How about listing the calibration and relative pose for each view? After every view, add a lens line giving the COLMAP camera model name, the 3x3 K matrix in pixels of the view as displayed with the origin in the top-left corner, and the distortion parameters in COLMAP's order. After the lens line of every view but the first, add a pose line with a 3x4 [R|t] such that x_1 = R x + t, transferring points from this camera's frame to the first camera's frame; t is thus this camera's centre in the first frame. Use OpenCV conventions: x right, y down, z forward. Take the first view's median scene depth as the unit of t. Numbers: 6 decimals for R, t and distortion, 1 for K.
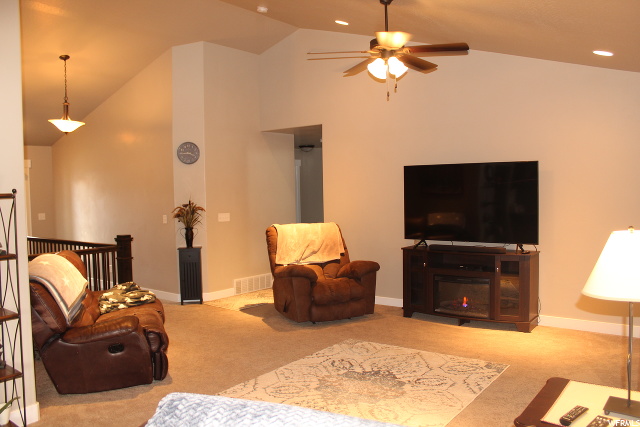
lens RADIAL K [[529.3, 0, 320.0], [0, 529.3, 213.5], [0, 0, 1]] dist [-0.121154, 0.009995]
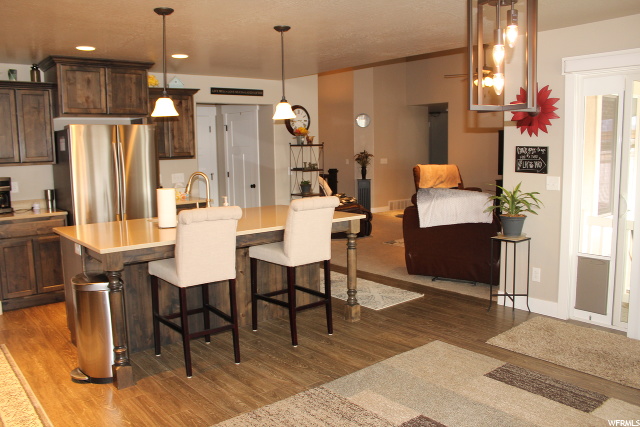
lens RADIAL K [[529.3, 0, 320.0], [0, 529.3, 213.5], [0, 0, 1]] dist [-0.121154, 0.009995]
pose [[0.976008, 0.027627, -0.215974, -0.023878], [-0.008911, 0.996155, 0.087159, 0.029407], [0.217552, -0.083143, 0.972501, -0.631941]]
